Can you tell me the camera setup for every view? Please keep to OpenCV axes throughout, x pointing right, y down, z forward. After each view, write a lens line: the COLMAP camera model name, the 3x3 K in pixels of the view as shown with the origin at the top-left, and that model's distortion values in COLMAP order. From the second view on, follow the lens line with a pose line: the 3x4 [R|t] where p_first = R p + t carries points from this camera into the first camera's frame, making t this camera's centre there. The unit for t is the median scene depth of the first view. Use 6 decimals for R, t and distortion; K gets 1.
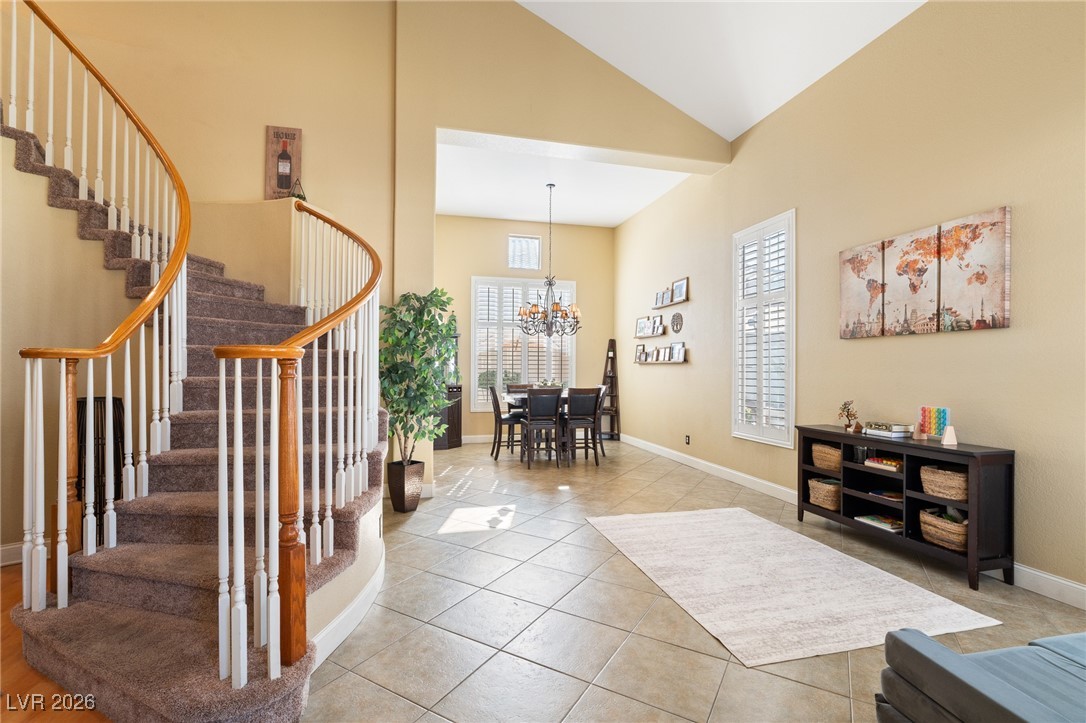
lens RADIAL K [[492.4, 0, 544.3], [0, 492.4, 365.4], [0, 0, 1]] dist [-0.004036, 0.000582]
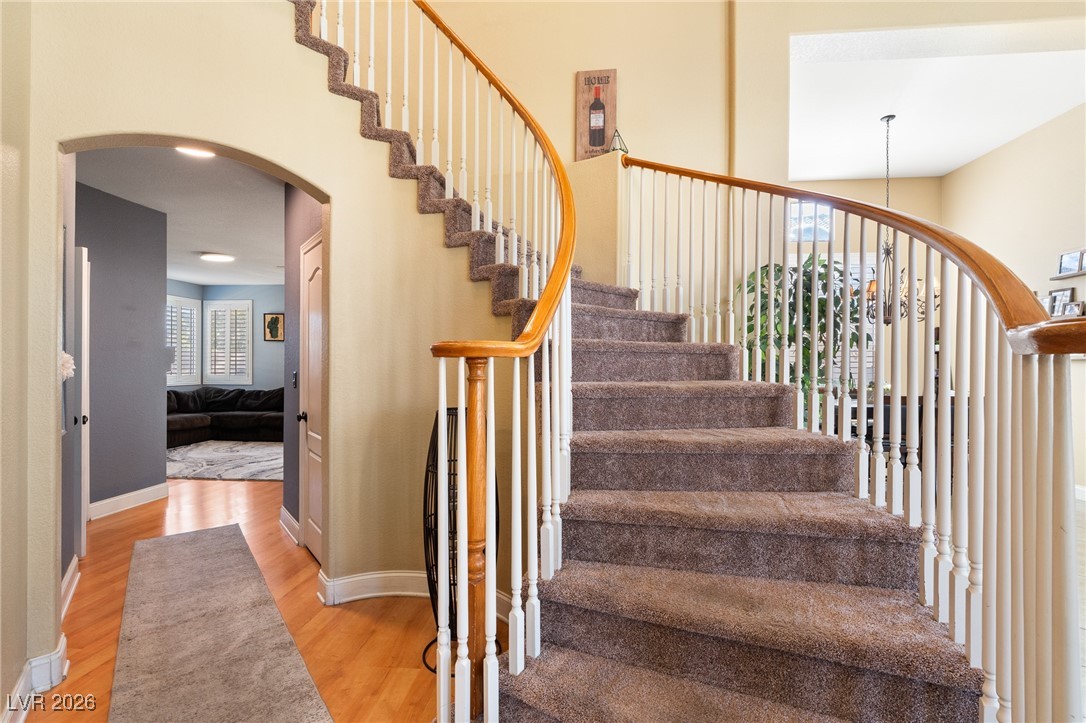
lens RADIAL K [[492.4, 0, 541.4], [0, 492.4, 362.4], [0, 0, 1]] dist [-0.004036, 0.000582]
pose [[0.939733, -0.002932, -0.341897, -0.363883], [0.002401, 0.999995, -0.001975, -0.003274], [0.341901, 0.001035, 0.939735, 0.225479]]
